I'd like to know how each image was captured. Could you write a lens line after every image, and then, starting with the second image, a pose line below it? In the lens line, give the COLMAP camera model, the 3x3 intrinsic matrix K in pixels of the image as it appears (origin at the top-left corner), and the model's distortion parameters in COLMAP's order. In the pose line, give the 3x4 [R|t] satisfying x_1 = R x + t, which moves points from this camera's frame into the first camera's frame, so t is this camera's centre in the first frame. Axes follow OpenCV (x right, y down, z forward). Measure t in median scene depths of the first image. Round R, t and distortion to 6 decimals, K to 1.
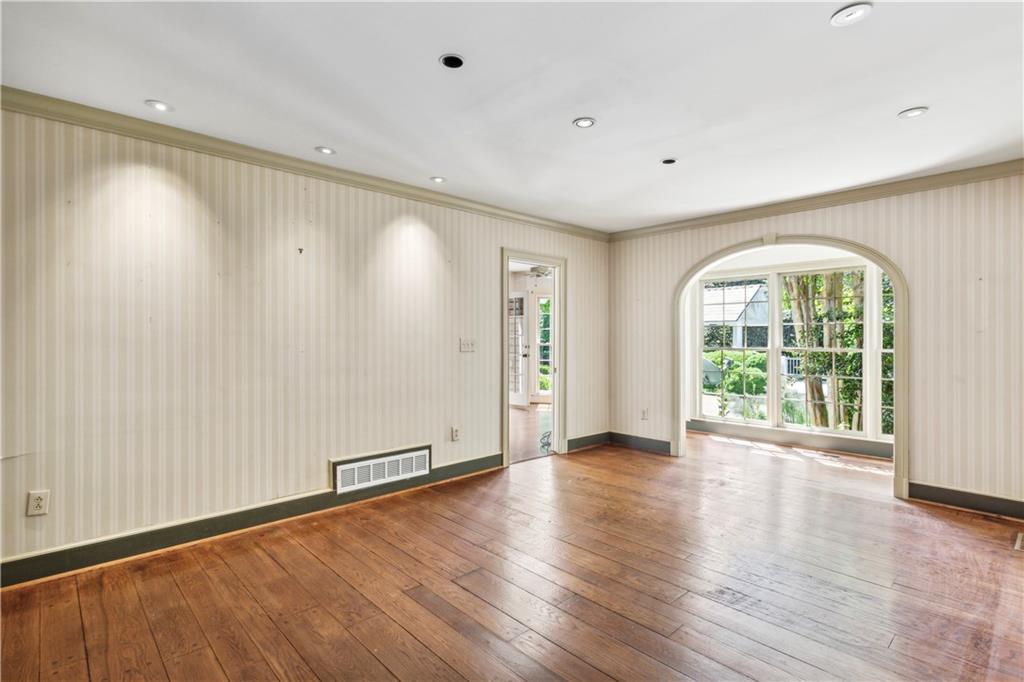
lens RADIAL K [[498.5, 0, 513.3], [0, 498.5, 335.0], [0, 0, 1]] dist [0.002368, 0.000318]
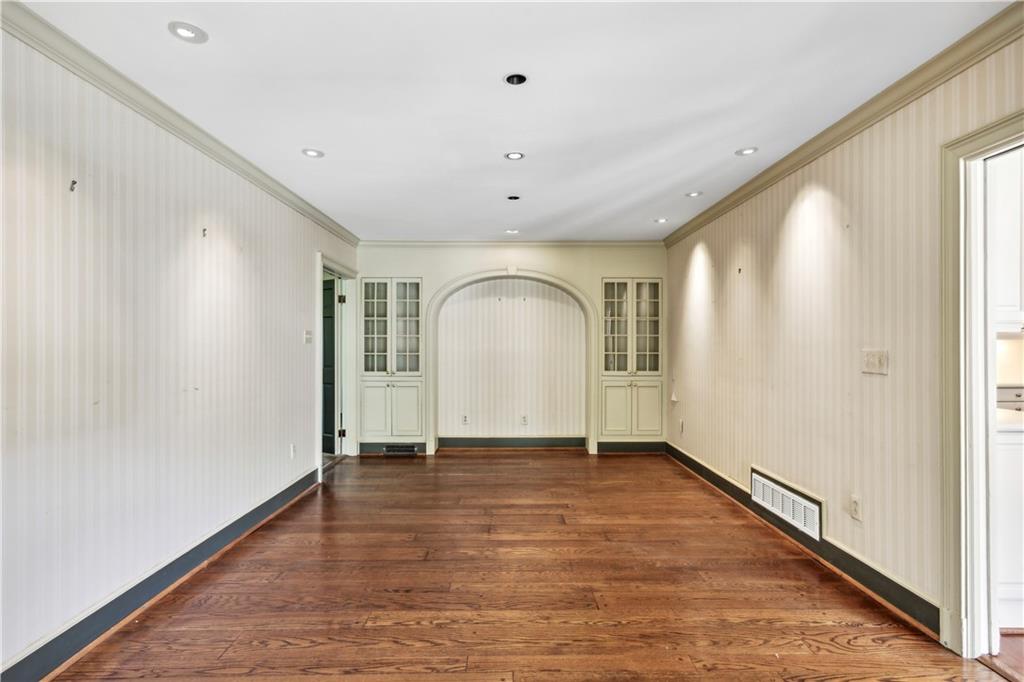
lens RADIAL K [[498.5, 0, 512.6], [0, 498.5, 344.3], [0, 0, 1]] dist [0.002368, 0.000318]
pose [[-0.677804, 0.000572, -0.735243, 0.636182], [0.002841, 0.999994, -0.001841, 0.000313], [0.735238, -0.003336, -0.677801, 1.151698]]
